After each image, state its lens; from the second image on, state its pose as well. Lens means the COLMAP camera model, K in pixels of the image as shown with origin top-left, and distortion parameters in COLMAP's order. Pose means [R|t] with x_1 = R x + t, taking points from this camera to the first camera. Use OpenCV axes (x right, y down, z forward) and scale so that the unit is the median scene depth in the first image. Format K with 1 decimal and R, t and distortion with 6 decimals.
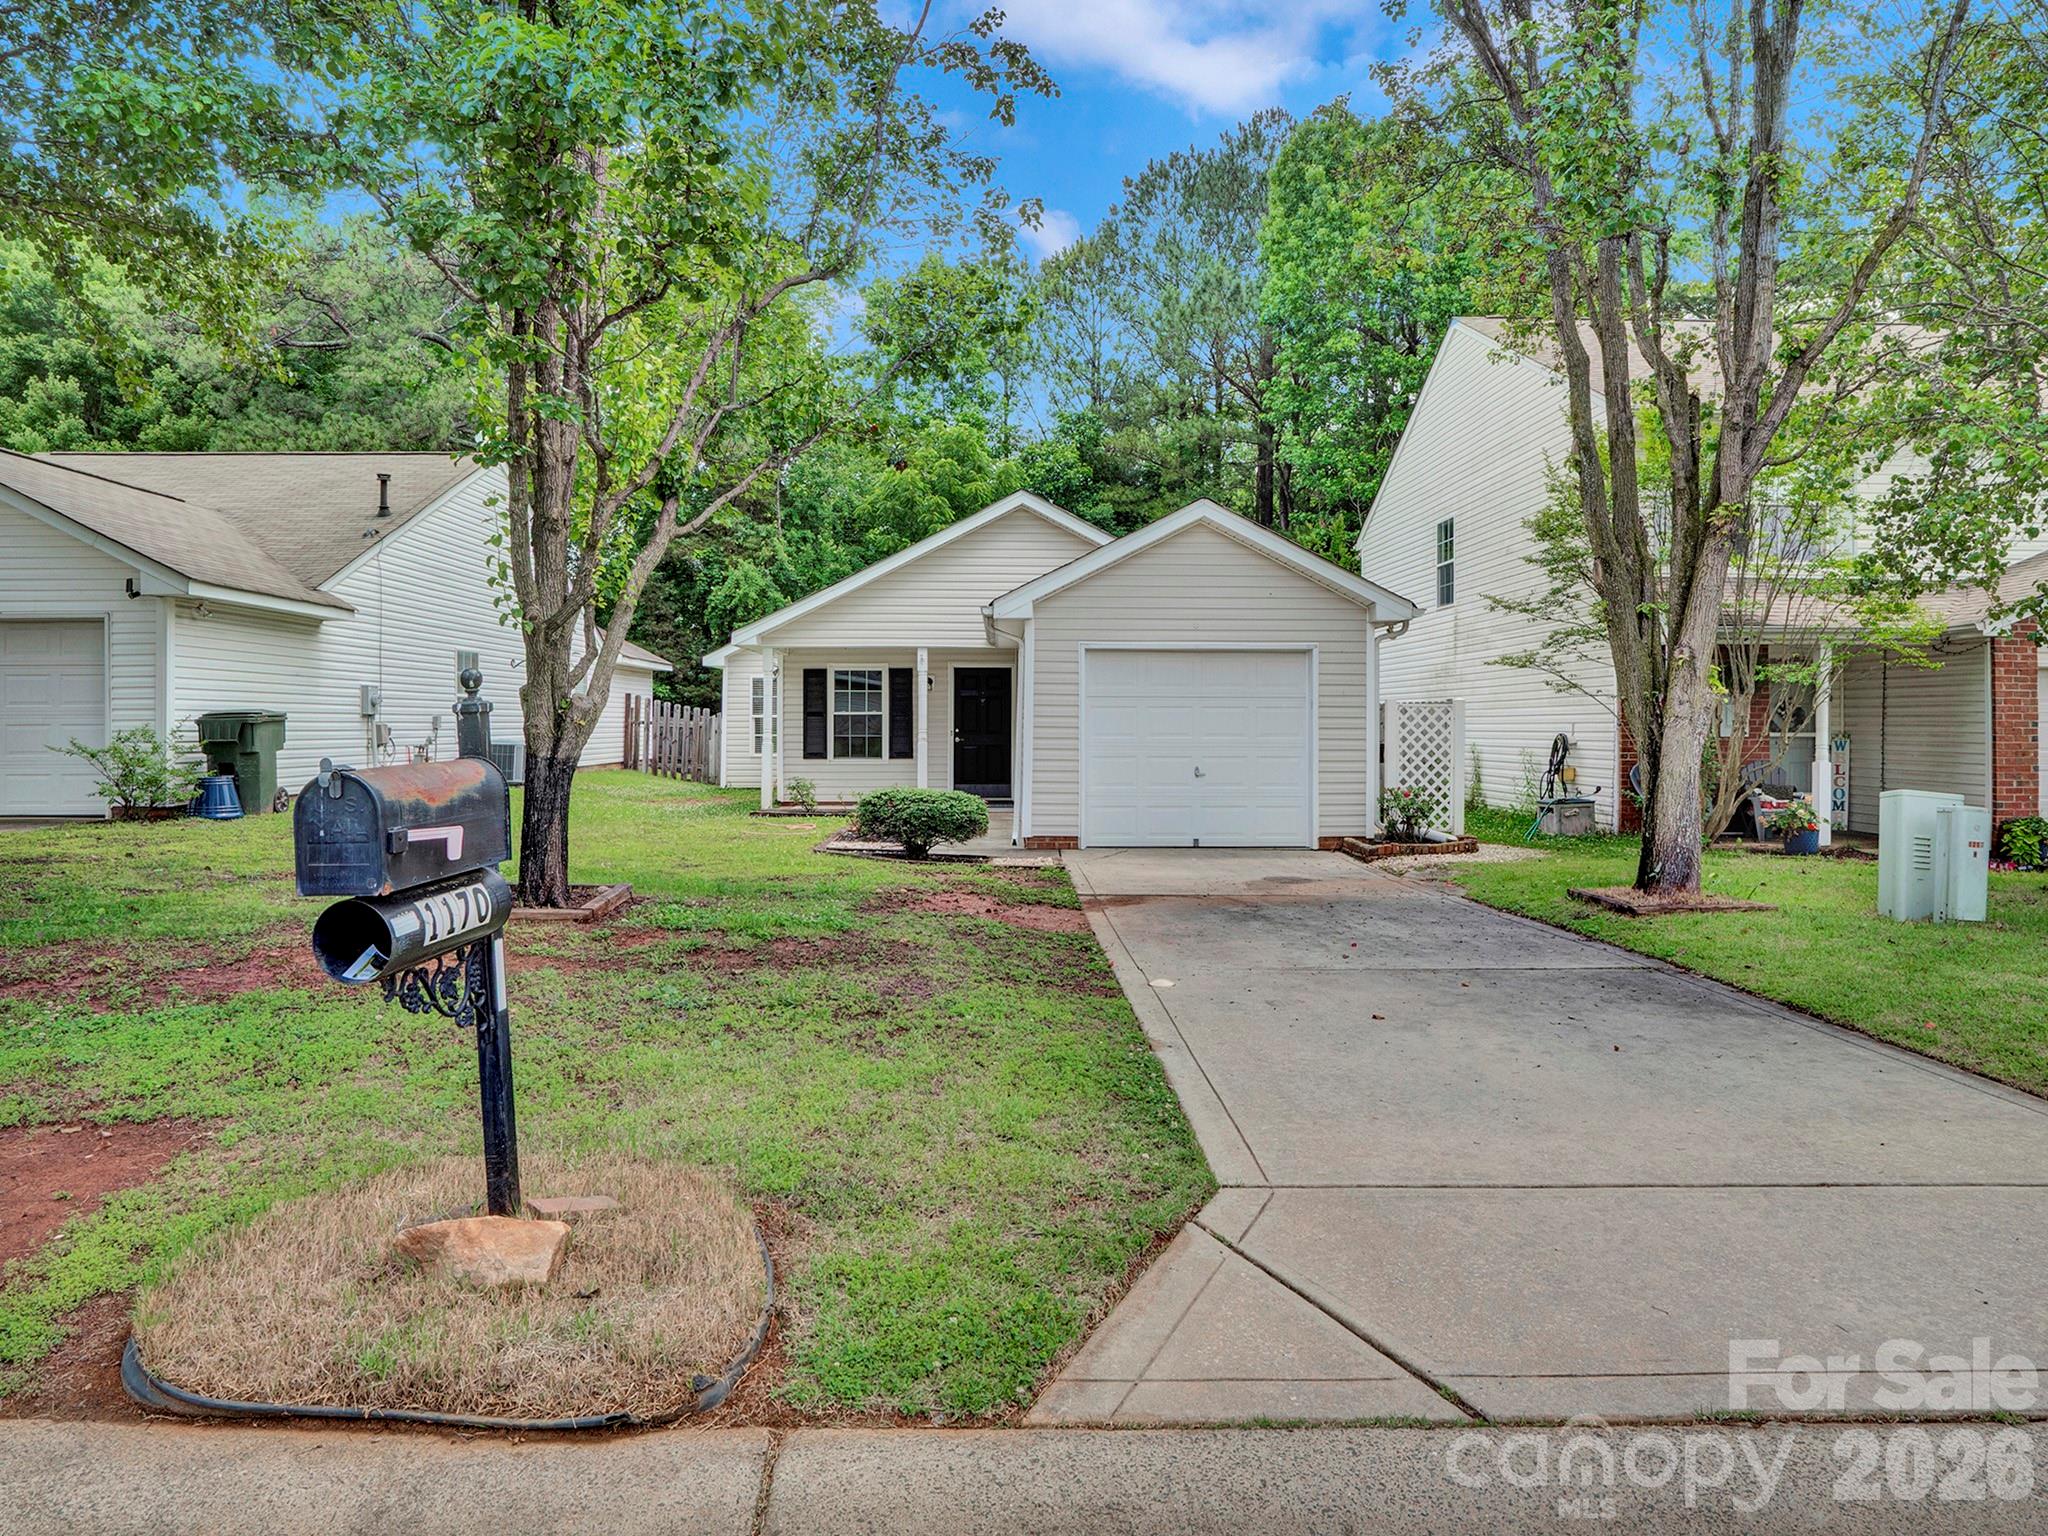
lens RADIAL K [[1287.2, 0, 1030.4], [0, 1287.2, 755.3], [0, 0, 1]] dist [-0.029547, 0.014847]
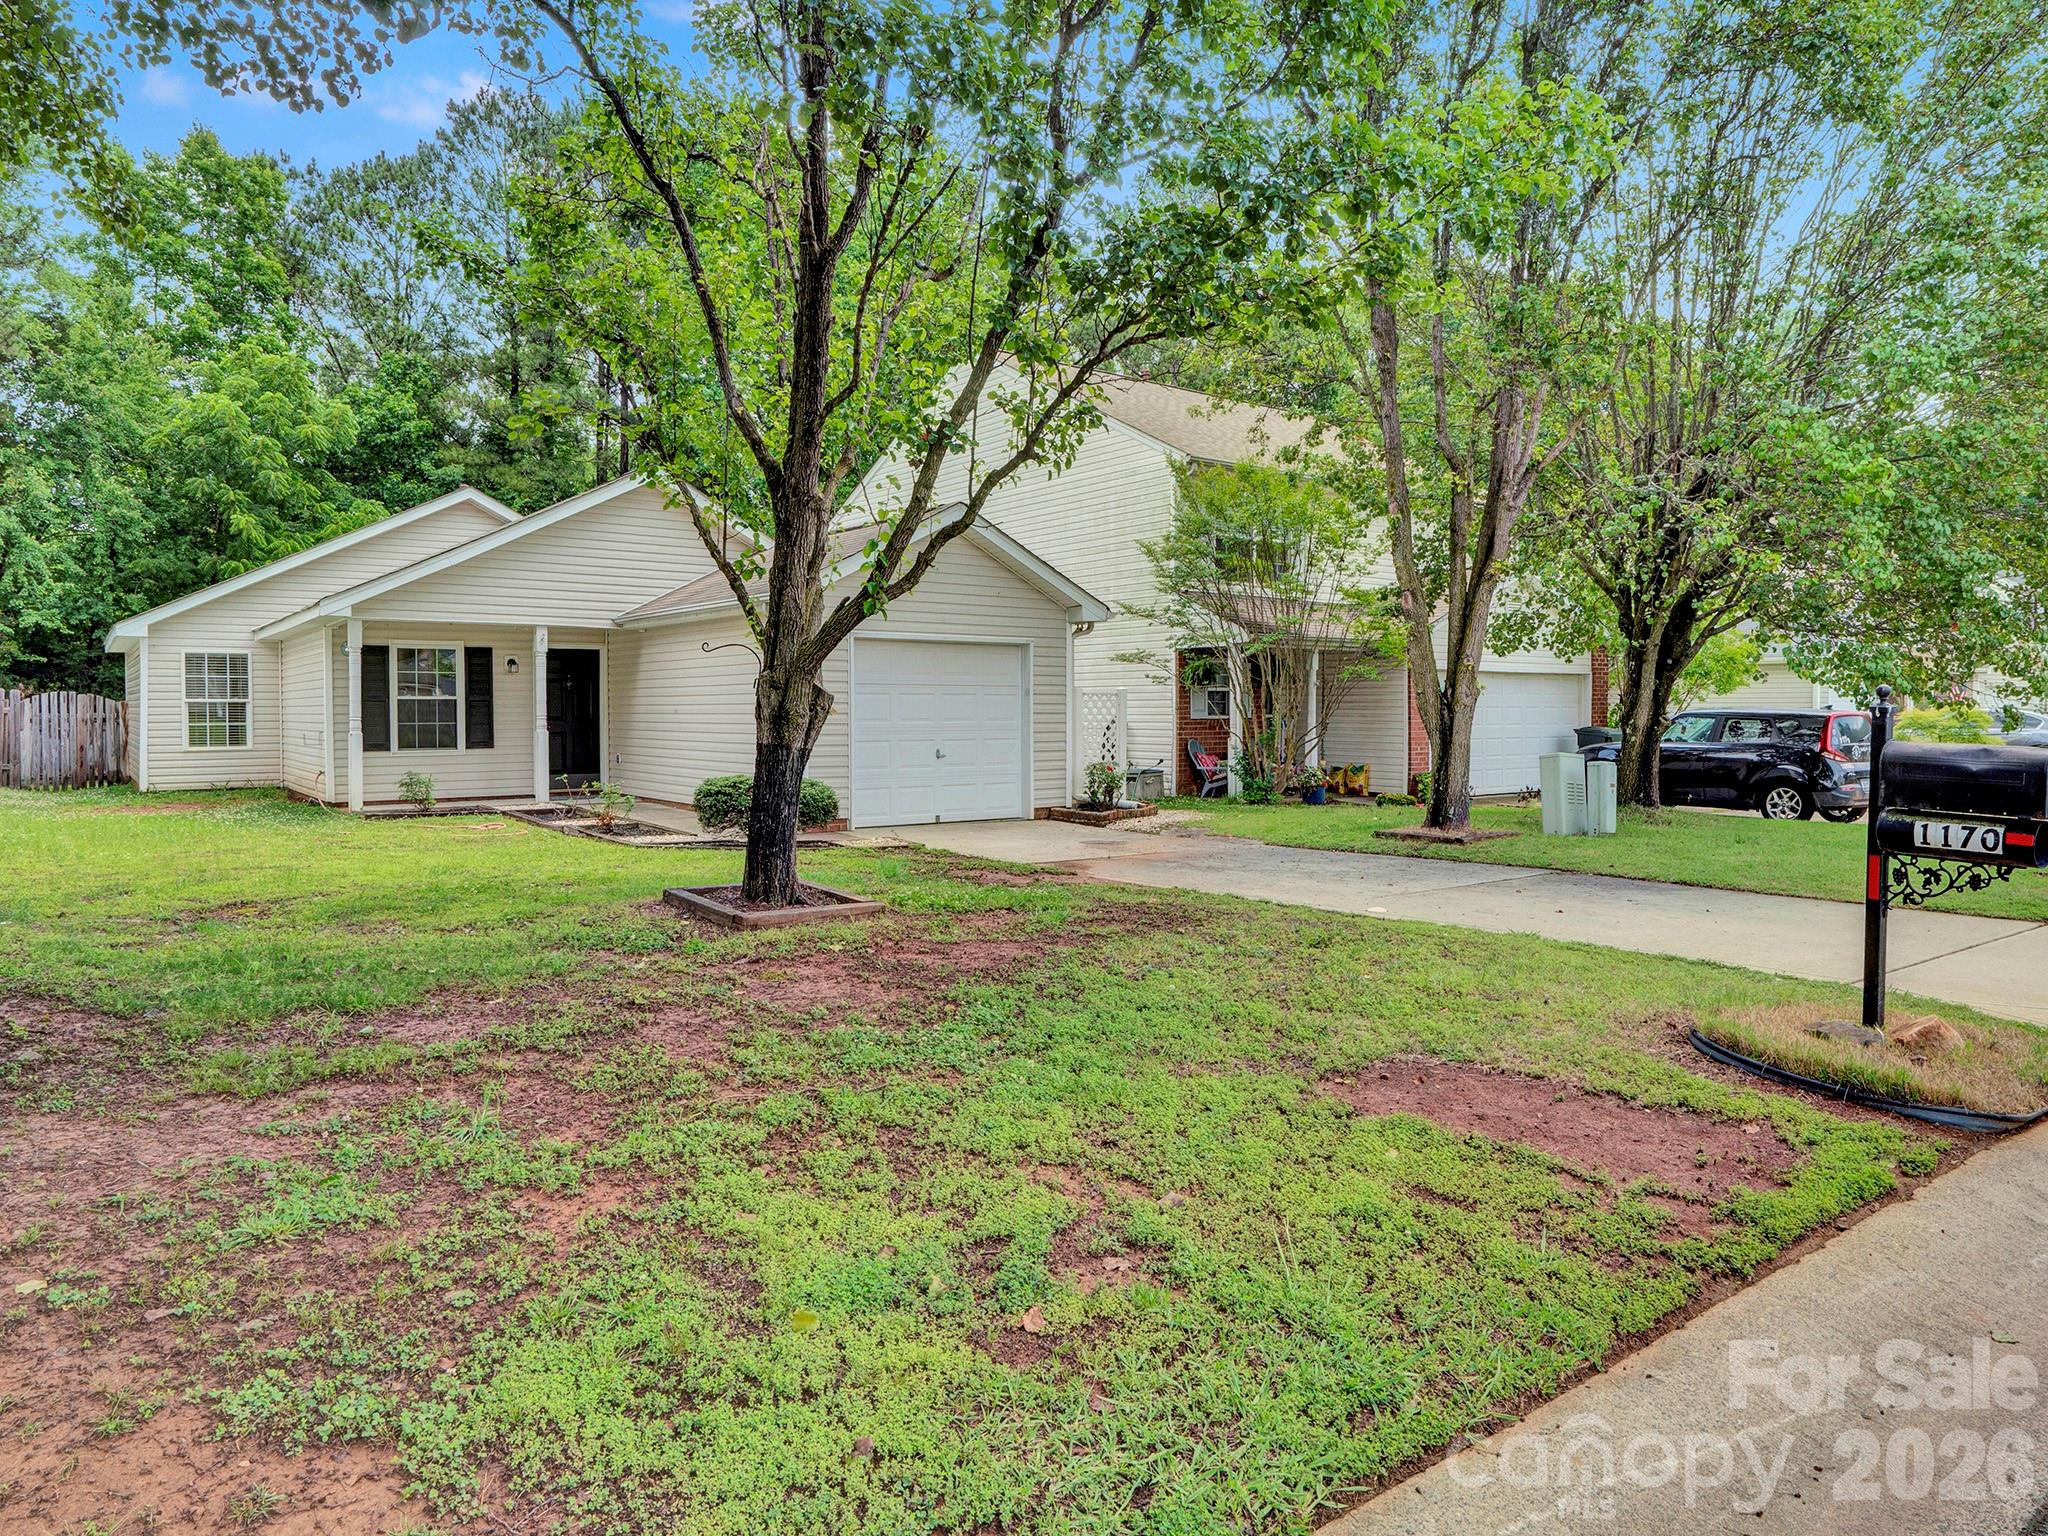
lens RADIAL K [[1287.2, 0, 1015.6], [0, 1287.2, 779.0], [0, 0, 1]] dist [-0.029547, 0.014847]
pose [[0.800682, -0.035342, 0.598047, -0.328032], [0.015338, 0.999140, 0.038510, -0.004811], [-0.598894, -0.021661, 0.800536, 0.060938]]
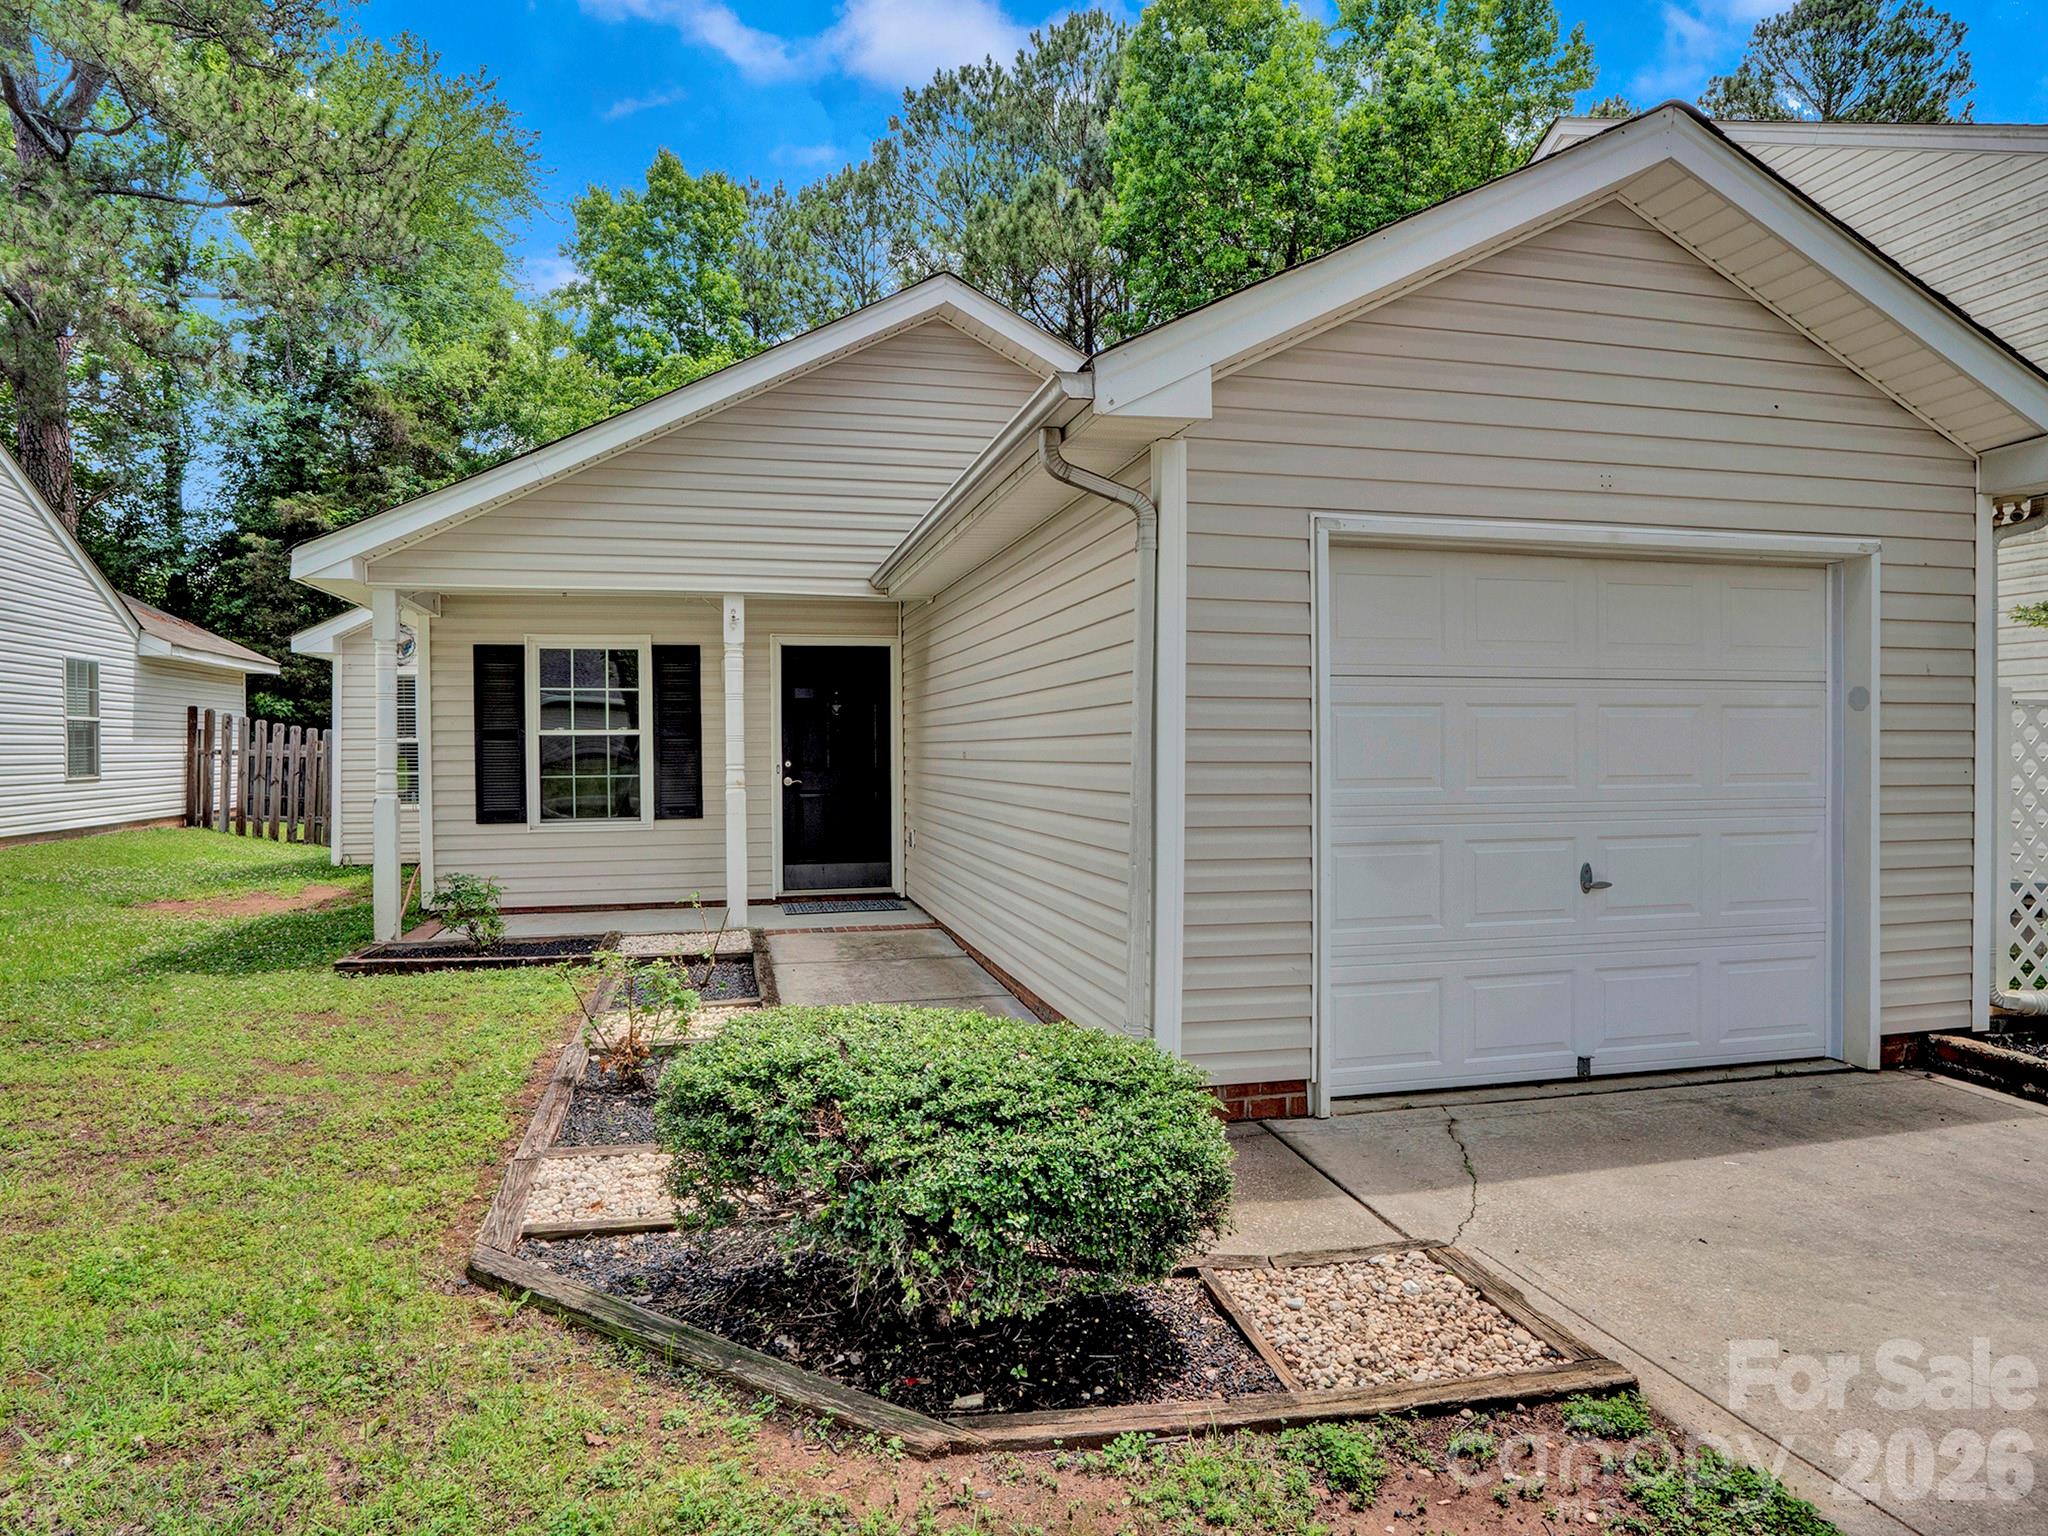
lens RADIAL K [[1186.3, 0, 1025.8], [0, 1186.3, 764.0], [0, 0, 1]] dist [-0.008063, -0.001030]
pose [[0.971415, -0.011276, 0.237121, -0.075957], [0.013659, 0.999871, -0.008408, -0.013570], [-0.236996, 0.011407, 0.971444, 0.491135]]
